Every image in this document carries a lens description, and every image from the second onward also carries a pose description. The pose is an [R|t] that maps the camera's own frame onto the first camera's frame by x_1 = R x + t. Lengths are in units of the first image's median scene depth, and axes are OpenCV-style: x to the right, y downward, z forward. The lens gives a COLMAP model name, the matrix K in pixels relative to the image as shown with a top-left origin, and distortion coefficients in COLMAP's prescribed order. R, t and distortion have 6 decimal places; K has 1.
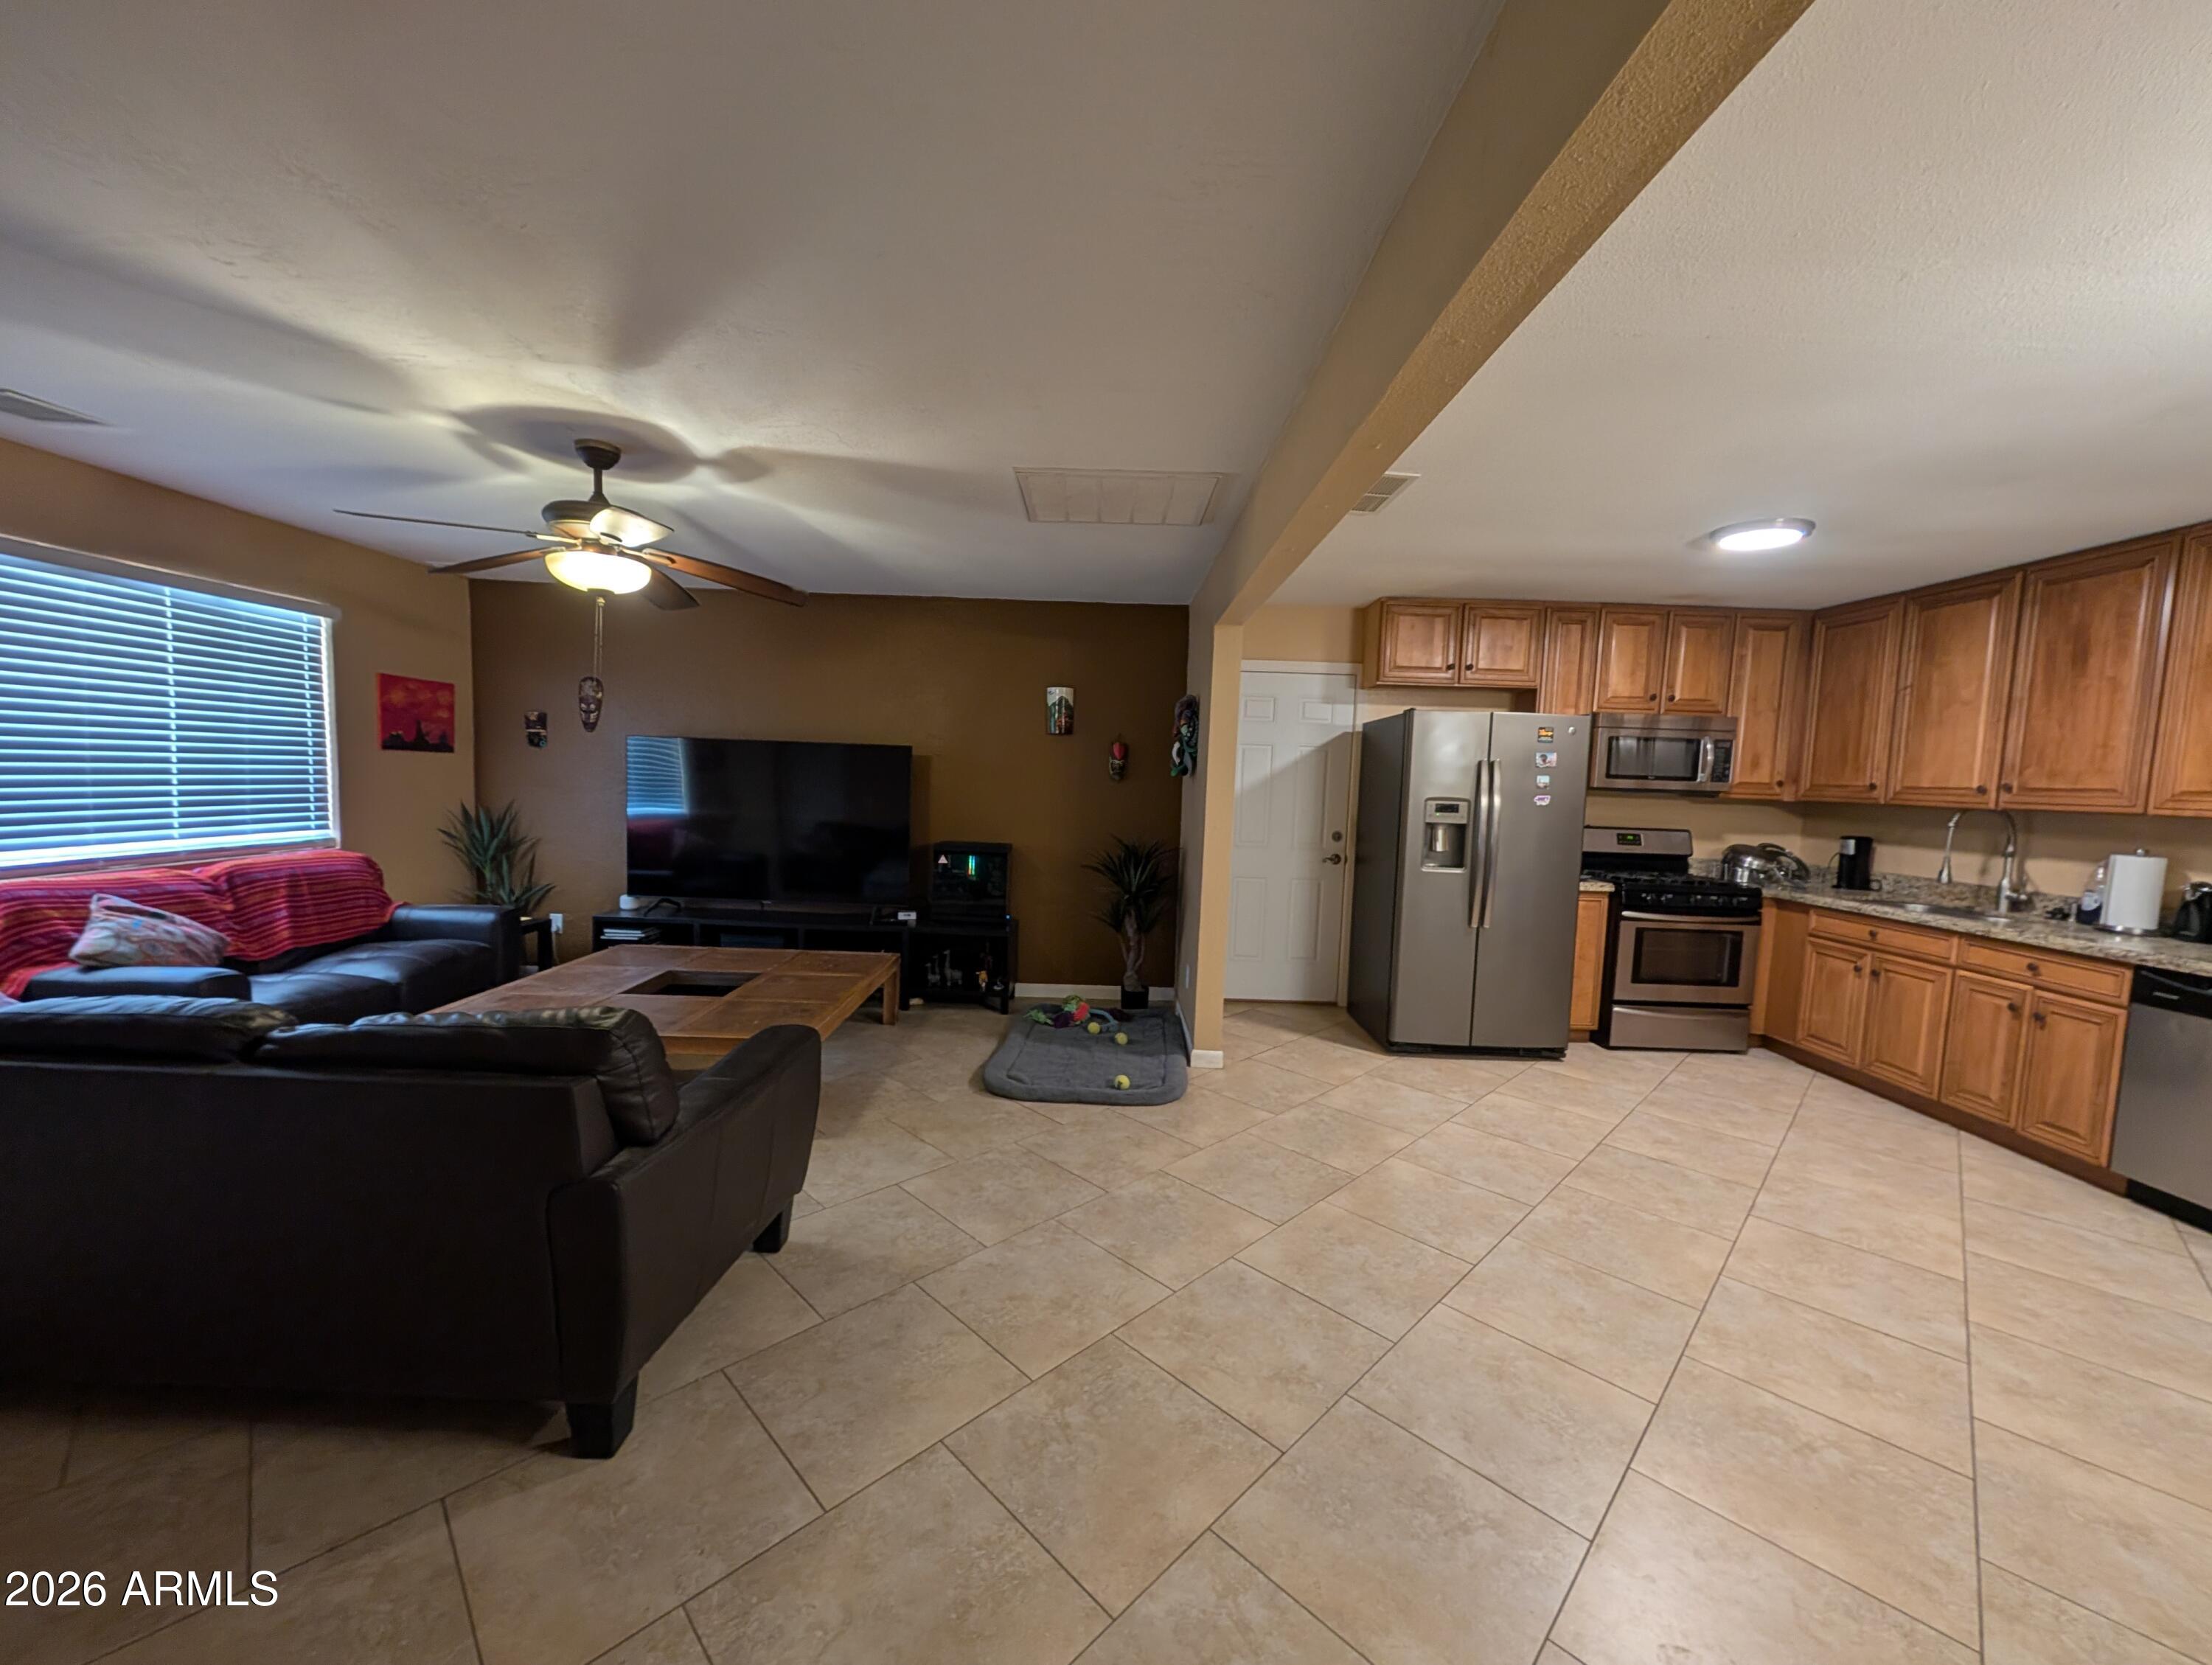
lens RADIAL K [[839.7, 0, 1101.1], [0, 839.7, 839.5], [0, 0, 1]] dist [0.001249, 0.000879]
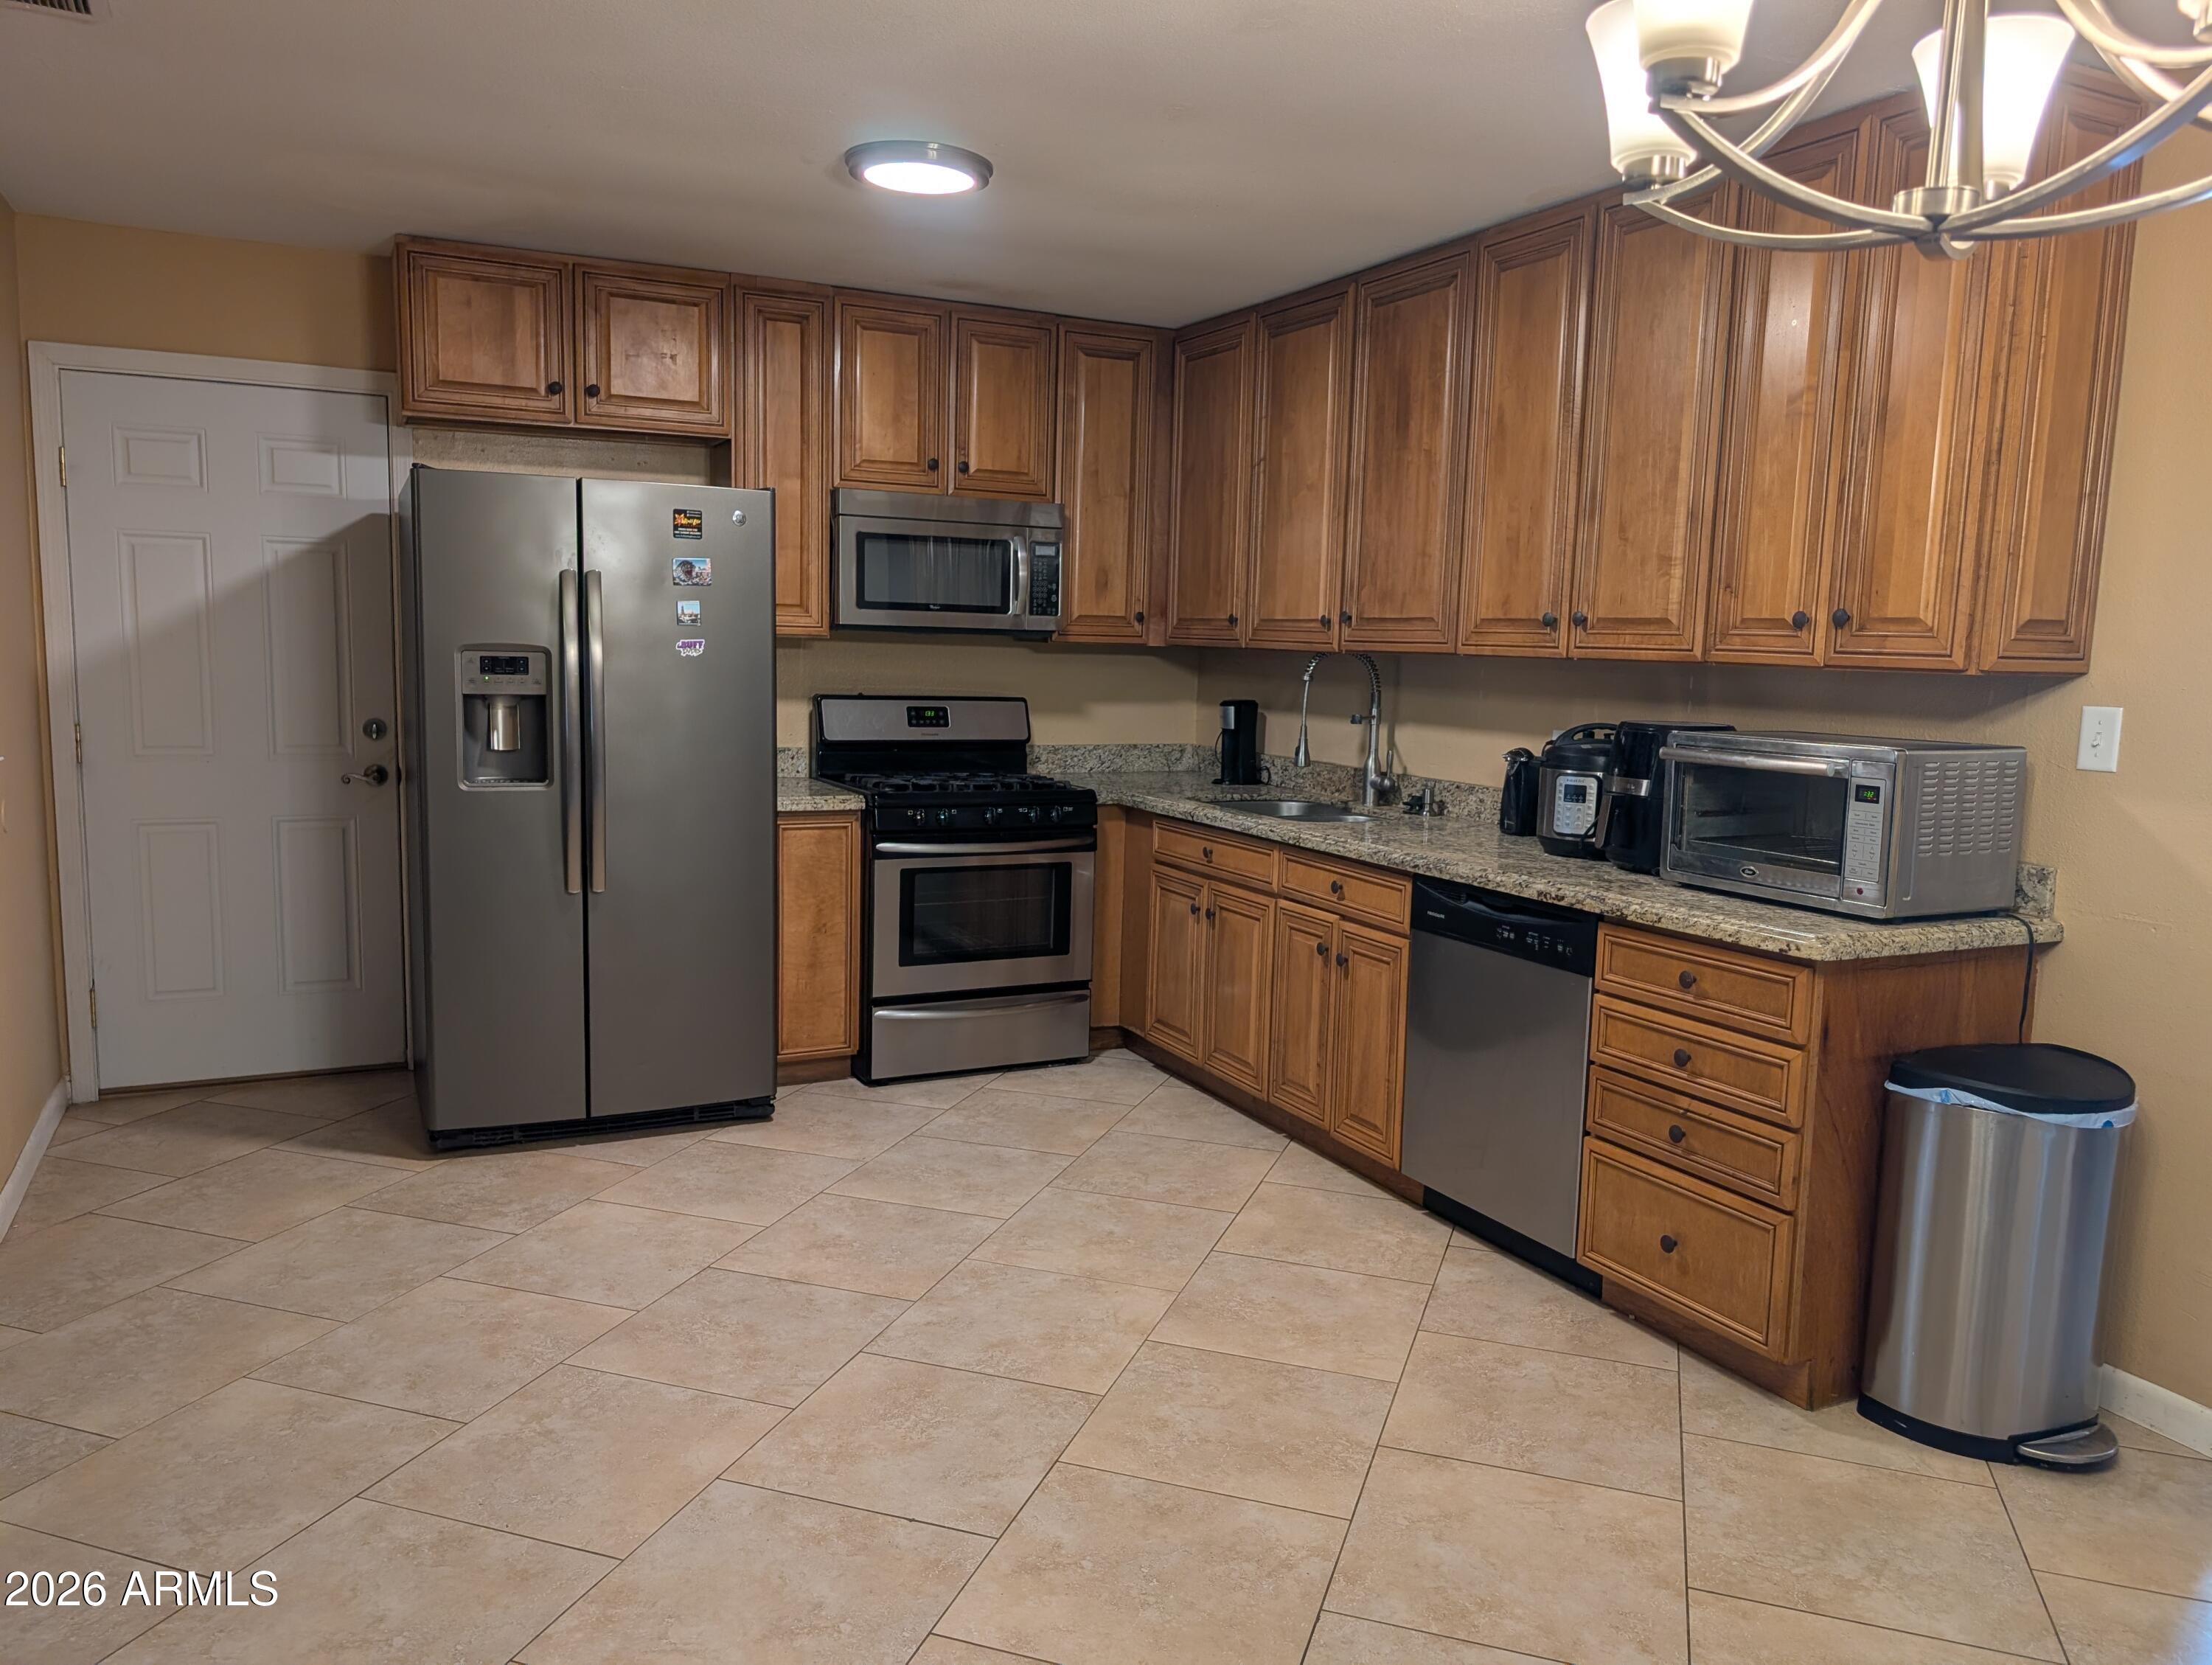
lens RADIAL K [[1591.8, 0, 1107.7], [0, 1591.8, 835.8], [0, 0, 1]] dist [0.025092, -0.022247]
pose [[0.895950, -0.065487, 0.439301, 0.323798], [0.039034, 0.996853, 0.068994, 0.013914], [-0.442437, -0.044667, 0.895686, -0.036454]]
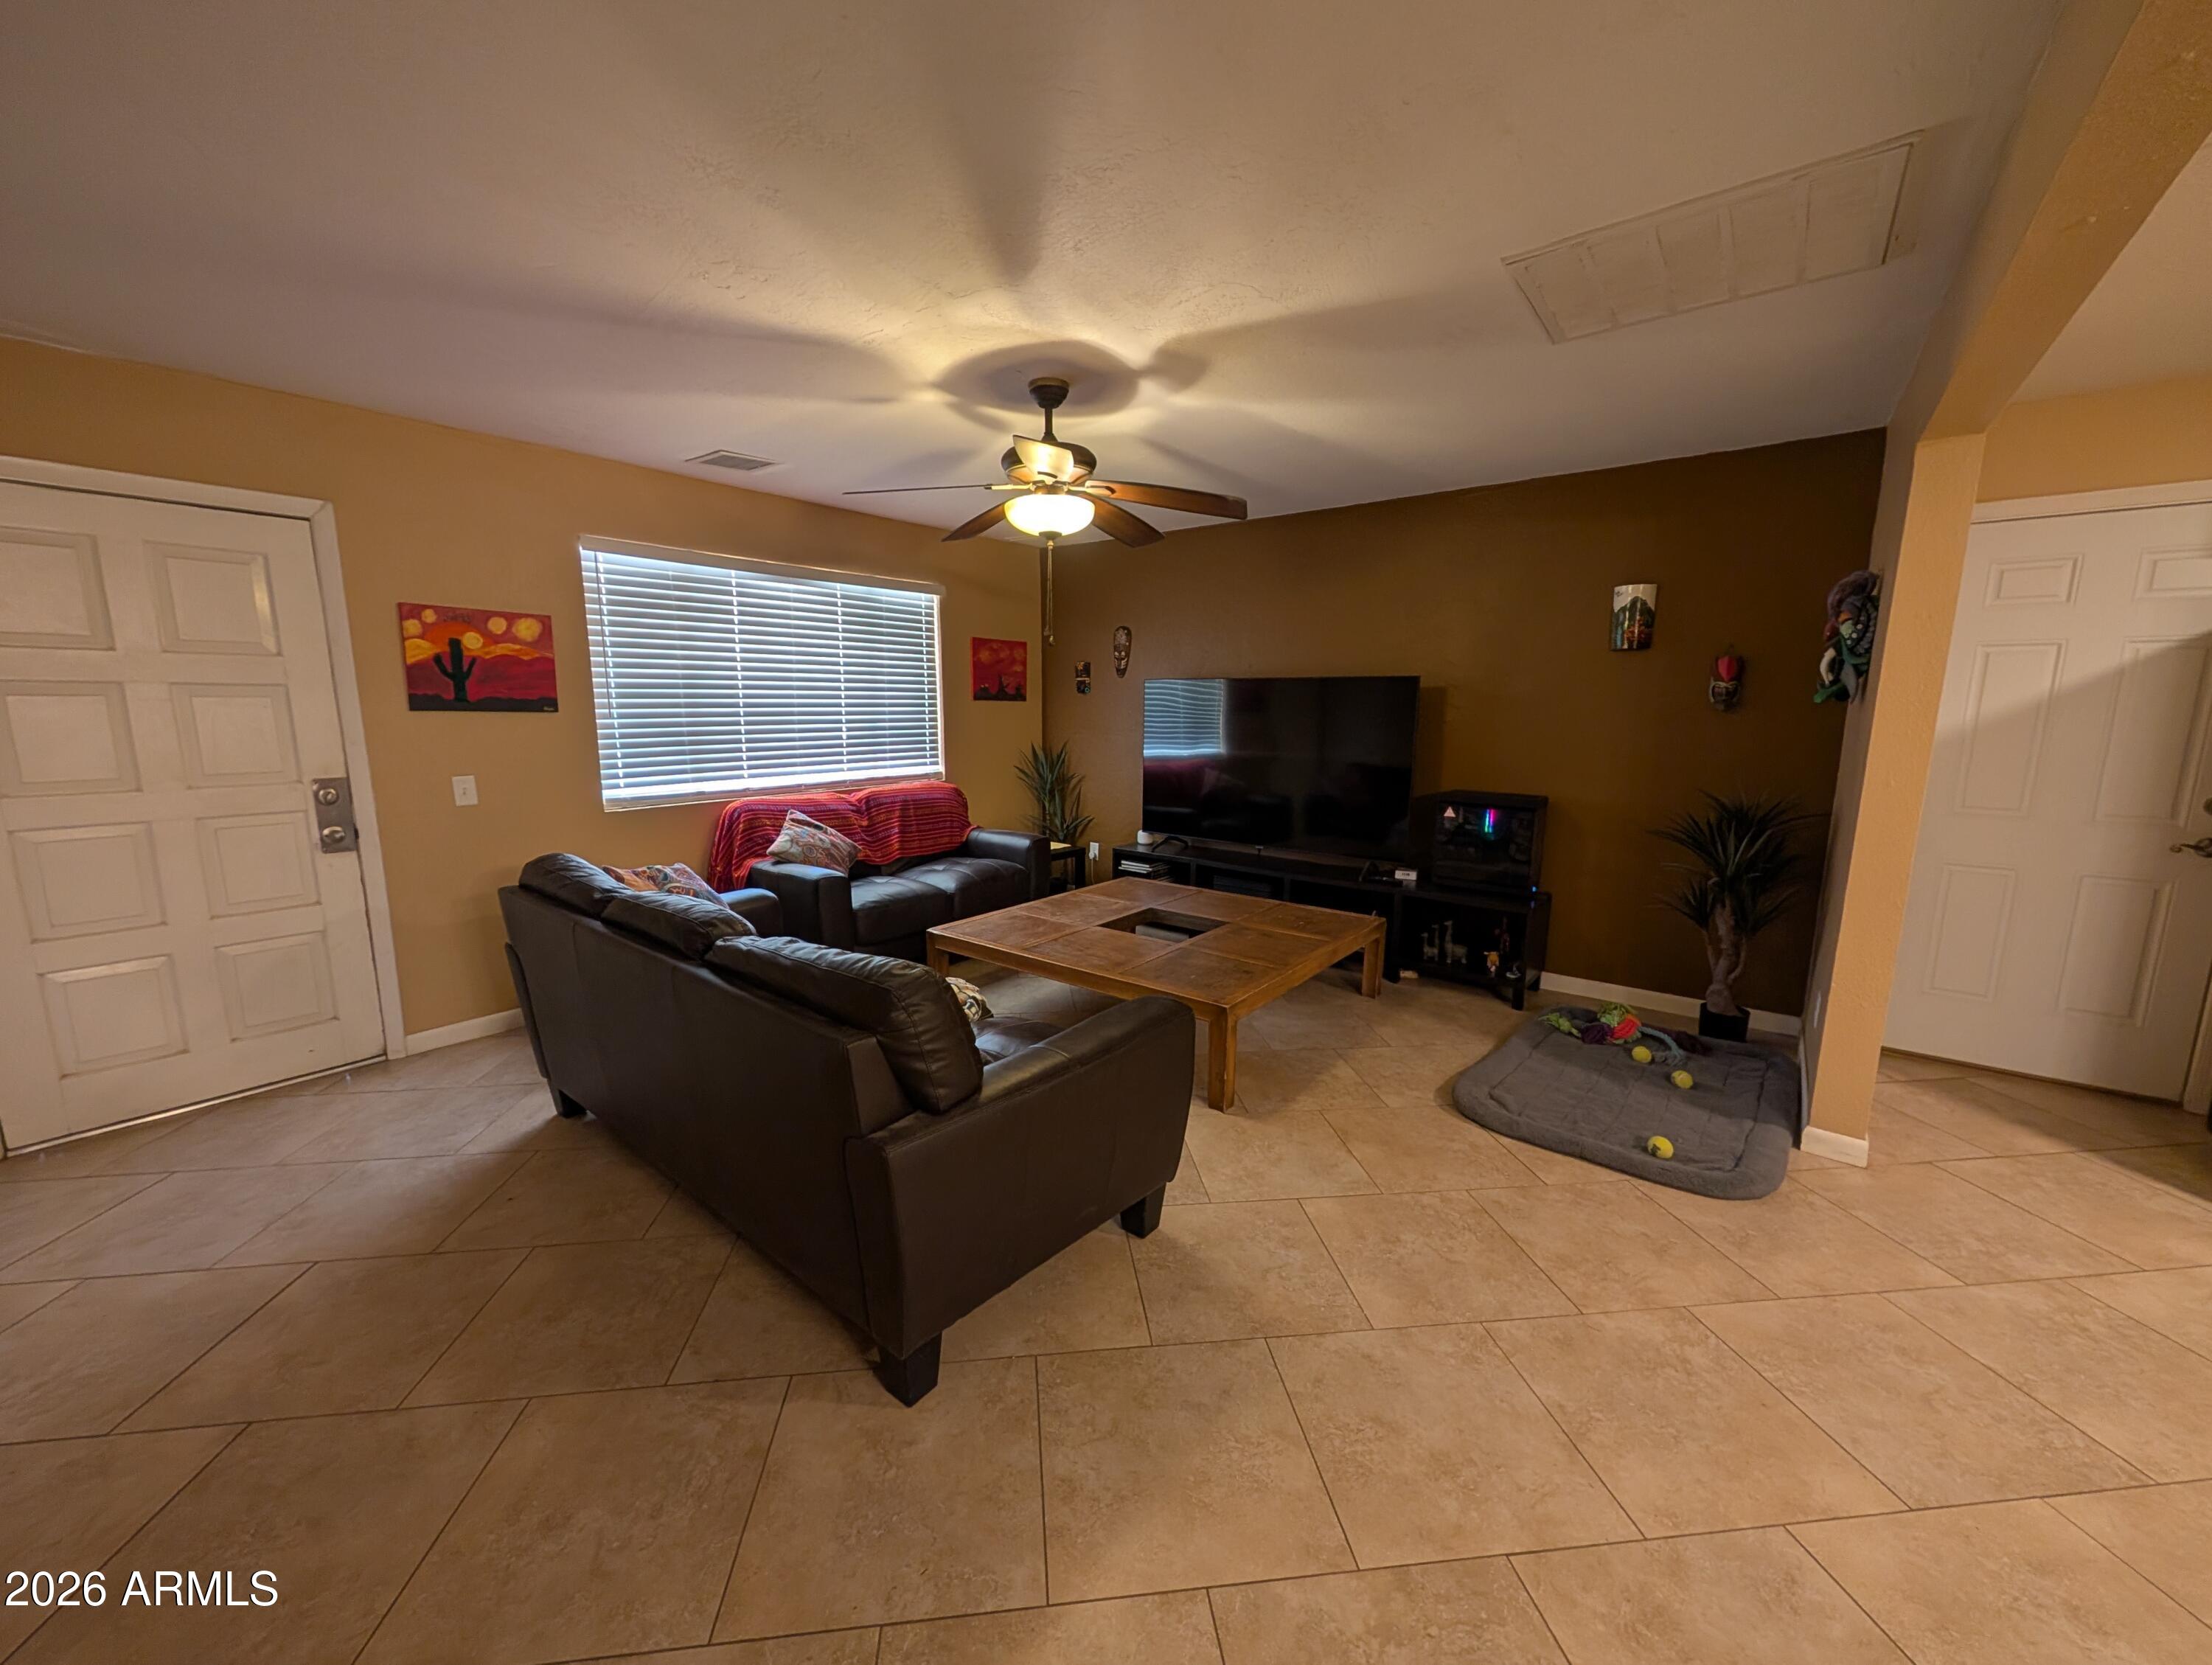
lens RADIAL K [[839.7, 0, 1101.9], [0, 839.7, 838.5], [0, 0, 1]] dist [0.001249, 0.000879]
pose [[0.783221, 0.070019, -0.617788, 0.069929], [-0.025634, 0.996430, 0.080435, -0.010355], [0.621214, -0.047162, 0.782220, 0.164563]]
